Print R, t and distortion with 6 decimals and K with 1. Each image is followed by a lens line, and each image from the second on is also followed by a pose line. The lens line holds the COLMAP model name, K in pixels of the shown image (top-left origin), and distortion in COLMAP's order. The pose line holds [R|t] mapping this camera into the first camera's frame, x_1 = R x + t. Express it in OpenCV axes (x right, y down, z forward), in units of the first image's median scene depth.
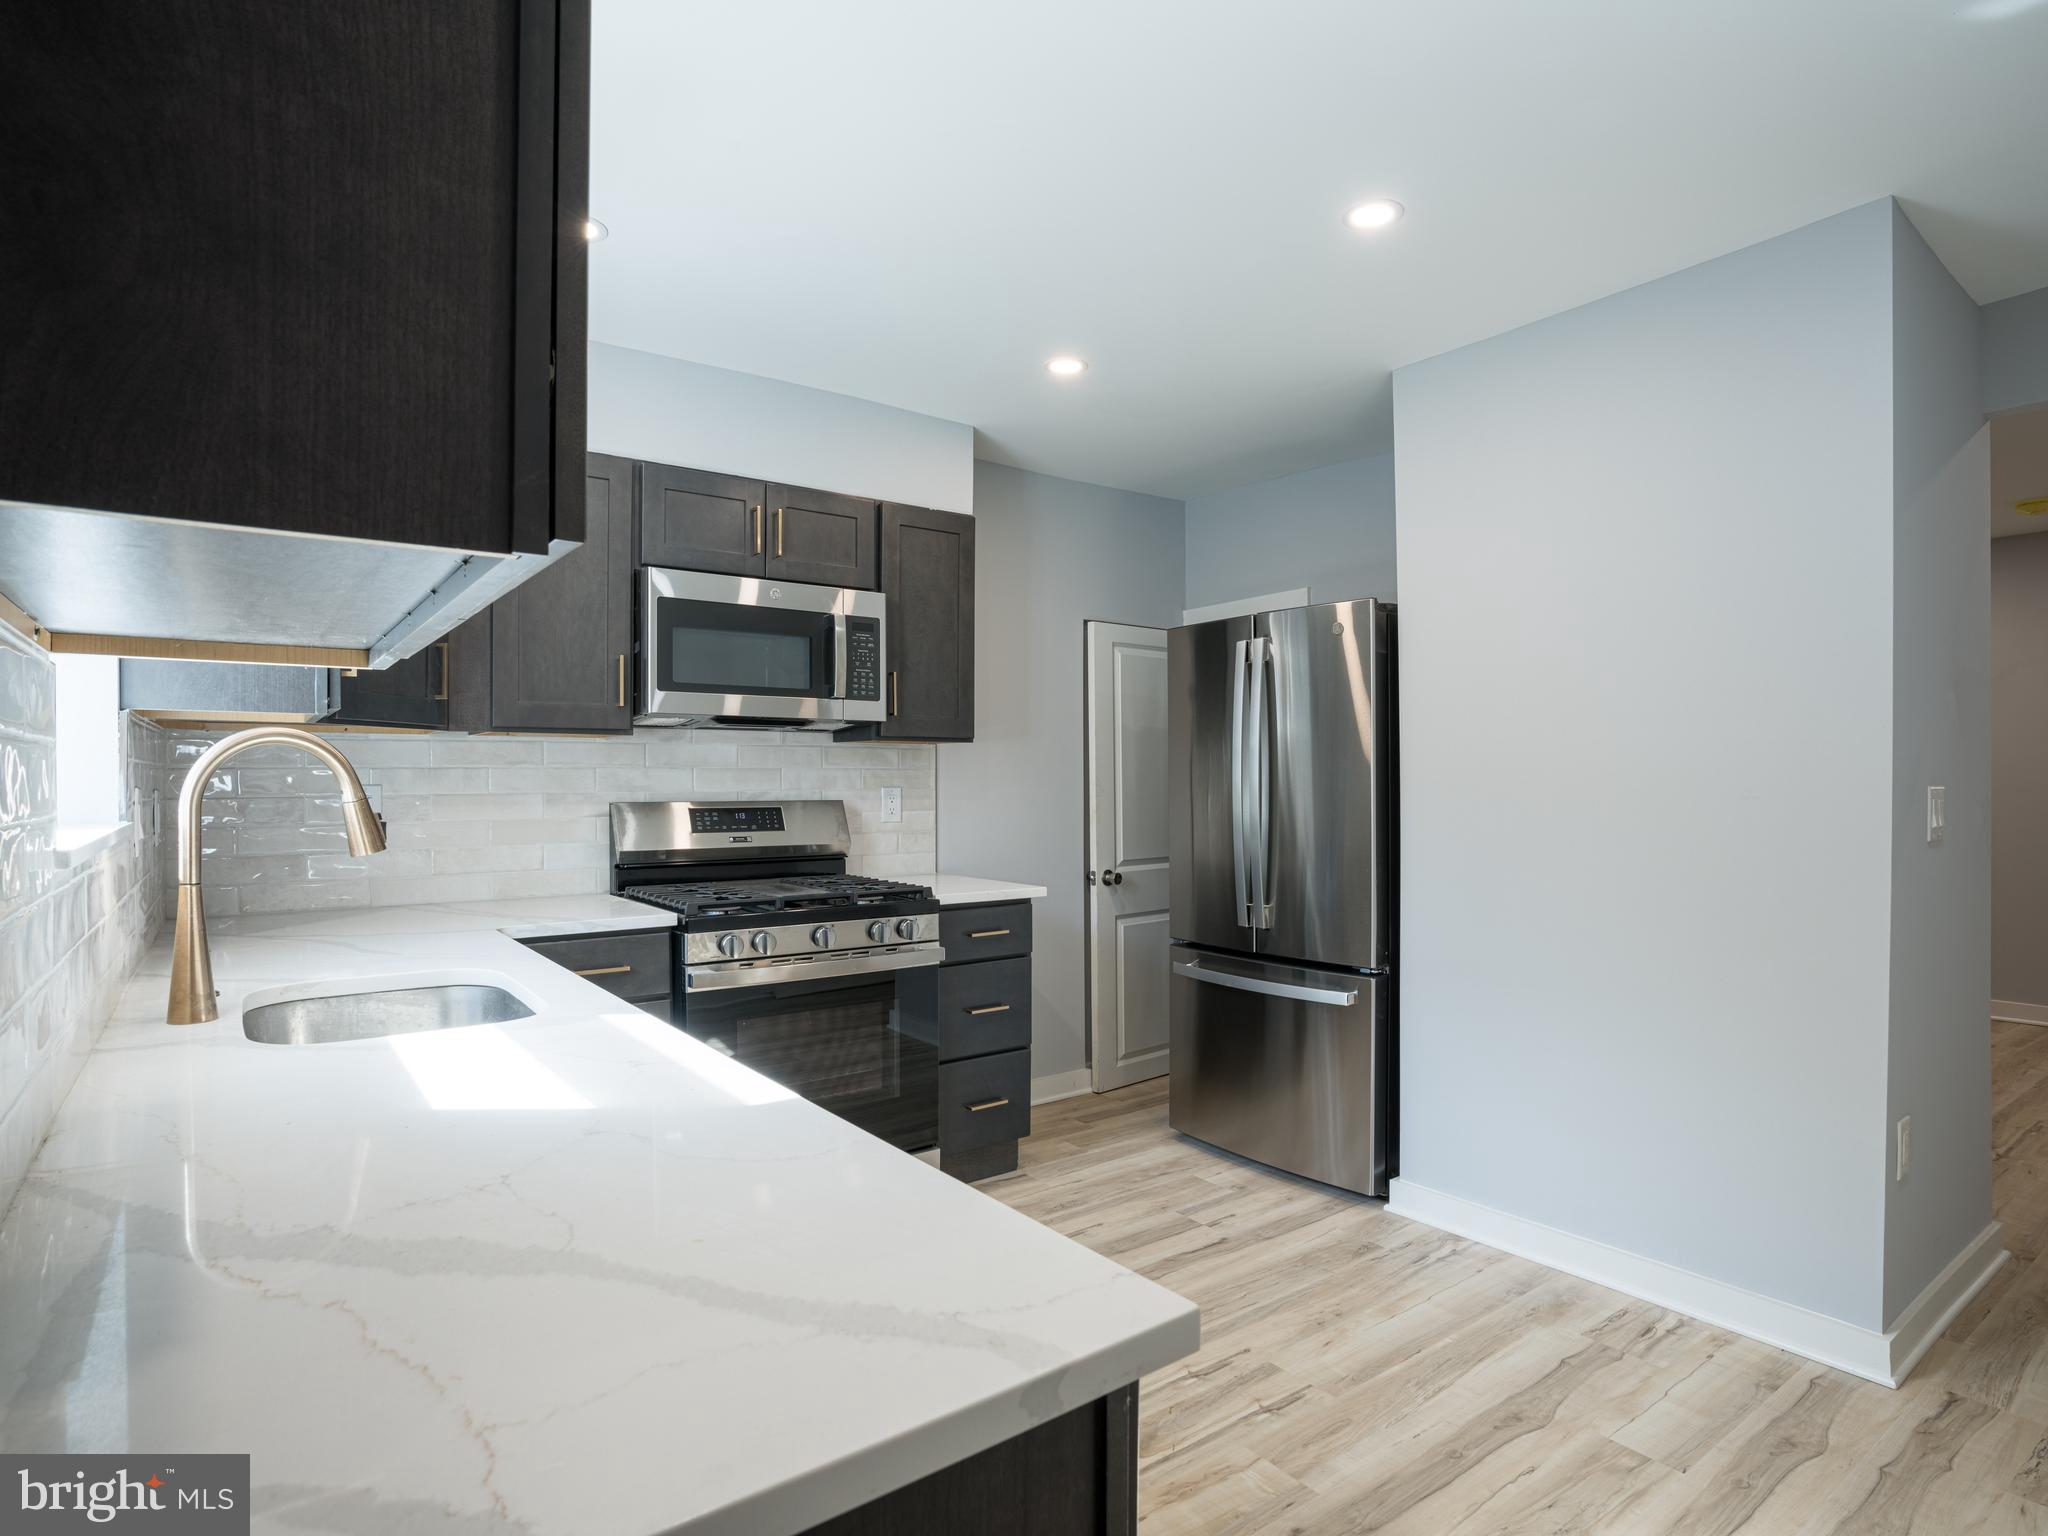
lens RADIAL K [[1090.7, 0, 1021.0], [0, 1090.7, 763.6], [0, 0, 1]] dist [-0.007985, -0.000171]
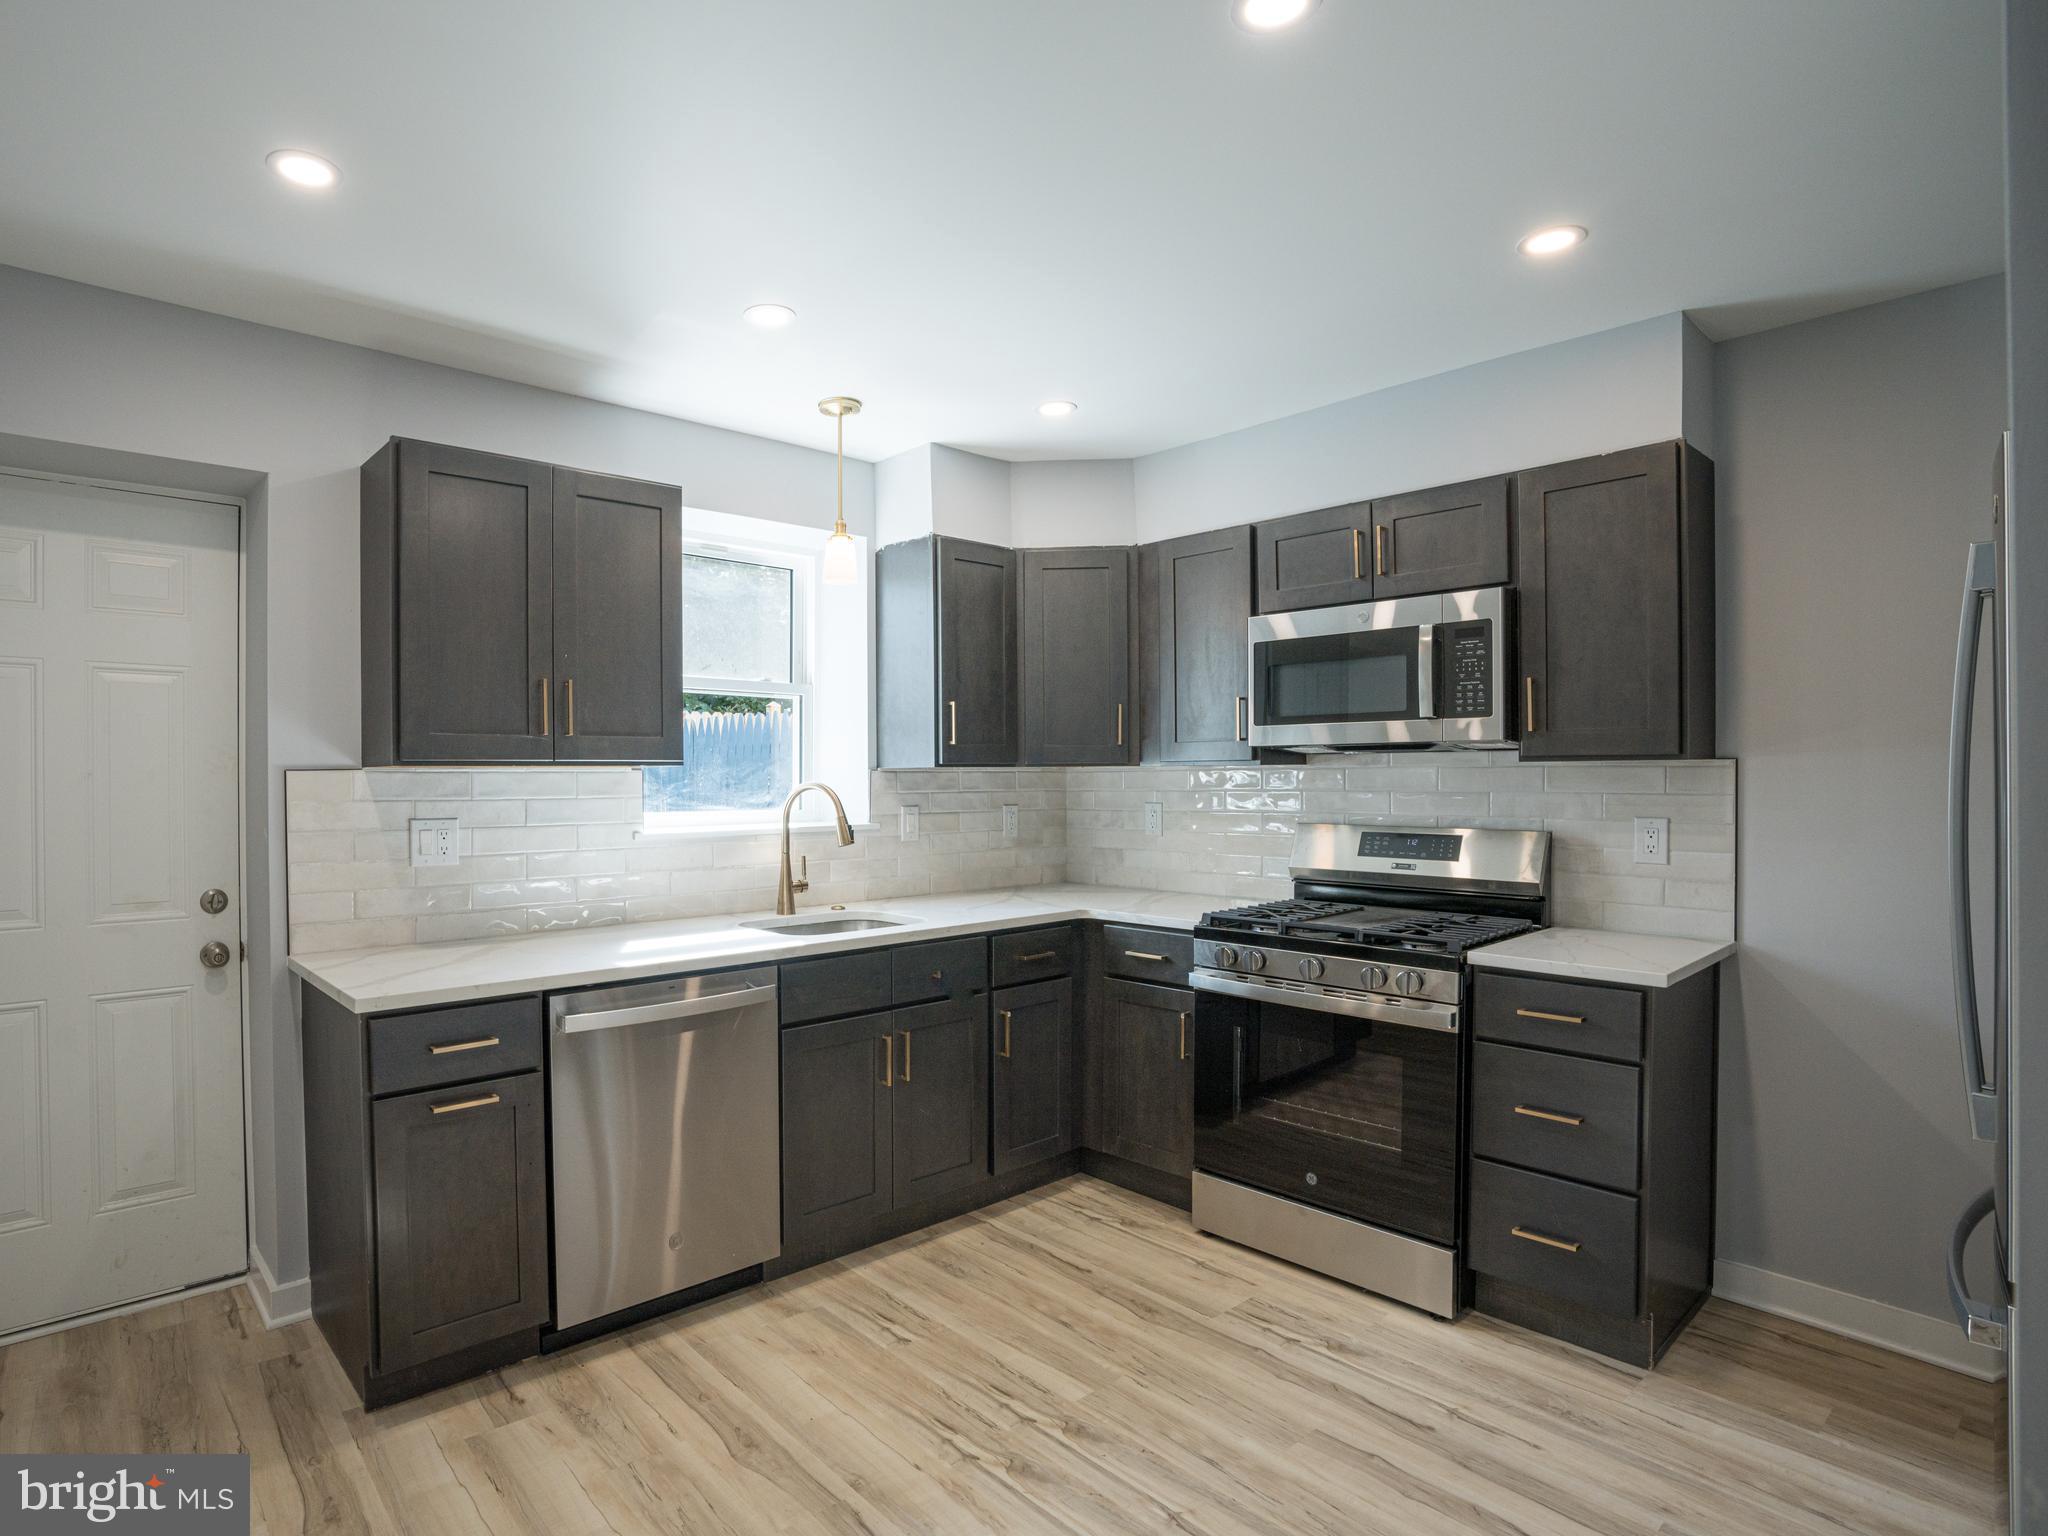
lens RADIAL K [[1080.9, 0, 1026.1], [0, 1080.9, 783.7], [0, 0, 1]] dist [-0.037907, 0.000207]
pose [[0.082791, 0.008817, -0.996528, 0.672689], [0.018501, 0.999775, 0.010383, -0.020737], [0.996395, -0.019297, 0.082610, 0.576936]]
